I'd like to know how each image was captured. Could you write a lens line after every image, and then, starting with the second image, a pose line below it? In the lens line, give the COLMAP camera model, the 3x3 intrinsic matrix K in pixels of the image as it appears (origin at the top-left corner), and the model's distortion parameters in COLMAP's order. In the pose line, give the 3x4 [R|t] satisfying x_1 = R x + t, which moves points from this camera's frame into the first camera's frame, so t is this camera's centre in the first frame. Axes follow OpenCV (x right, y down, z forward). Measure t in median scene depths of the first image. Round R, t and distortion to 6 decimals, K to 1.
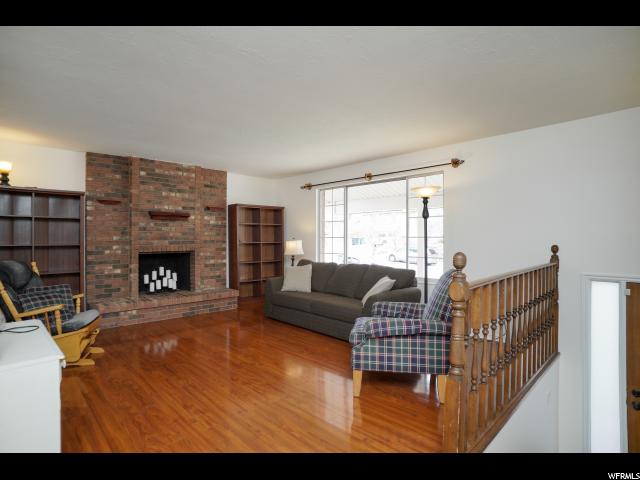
lens RADIAL K [[339.0, 0, 313.9], [0, 339.0, 240.5], [0, 0, 1]] dist [-0.047728, 0.009223]
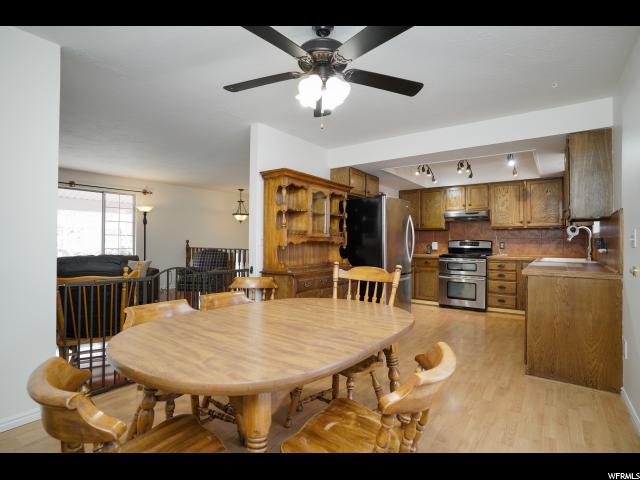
lens RADIAL K [[339.0, 0, 316.8], [0, 339.0, 241.4], [0, 0, 1]] dist [-0.047728, 0.009223]
pose [[-0.163990, -0.003134, 0.986457, -1.163232], [-0.001173, 0.999995, 0.002982, 0.012491], [-0.986461, -0.000668, -0.163993, 0.338028]]
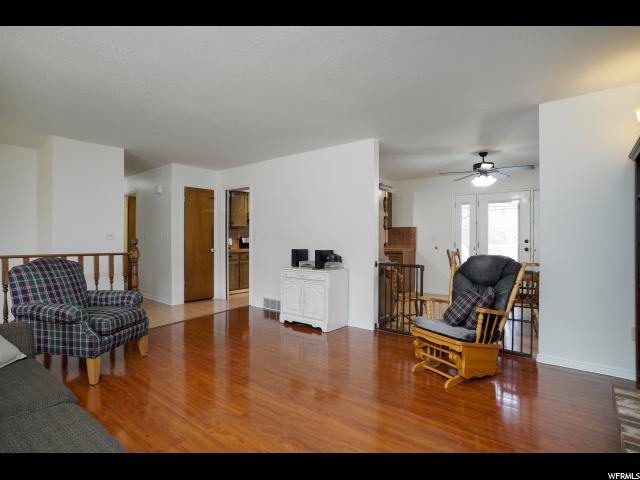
lens RADIAL K [[339.0, 0, 318.4], [0, 339.0, 237.1], [0, 0, 1]] dist [-0.047728, 0.009223]
pose [[-0.990979, -0.005722, -0.133894, -0.179129], [-0.006227, 0.999975, 0.003358, 0.005414], [0.133872, 0.004161, -0.990990, 1.164606]]
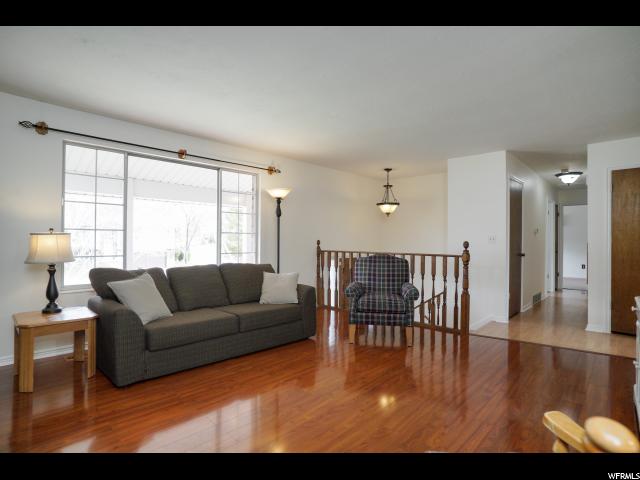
lens RADIAL K [[339.0, 0, 317.2], [0, 339.0, 239.1], [0, 0, 1]] dist [-0.047728, 0.009223]
pose [[-0.052093, -0.000507, 0.998642, -0.638389], [-0.001993, 0.999998, 0.000404, 0.007924], [-0.998640, -0.001969, -0.052094, 0.737534]]
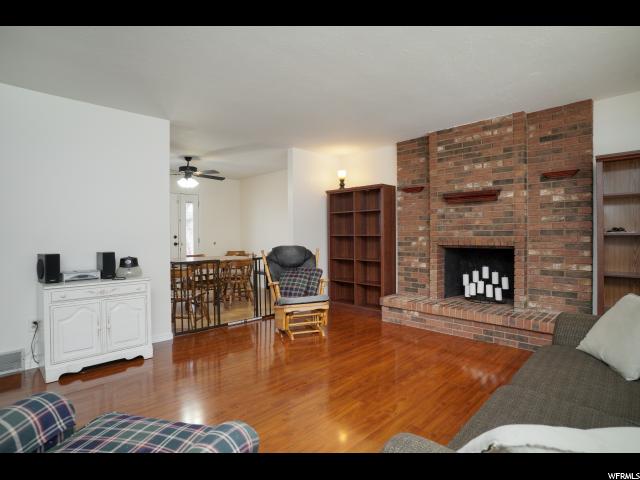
lens RADIAL K [[339.0, 0, 309.1], [0, 339.0, 239.1], [0, 0, 1]] dist [-0.047728, 0.009223]
pose [[0.005763, 0.014397, -0.999880, 0.303639], [0.000115, 0.999896, 0.014398, 0.008252], [0.999983, -0.000198, 0.005761, 0.659539]]
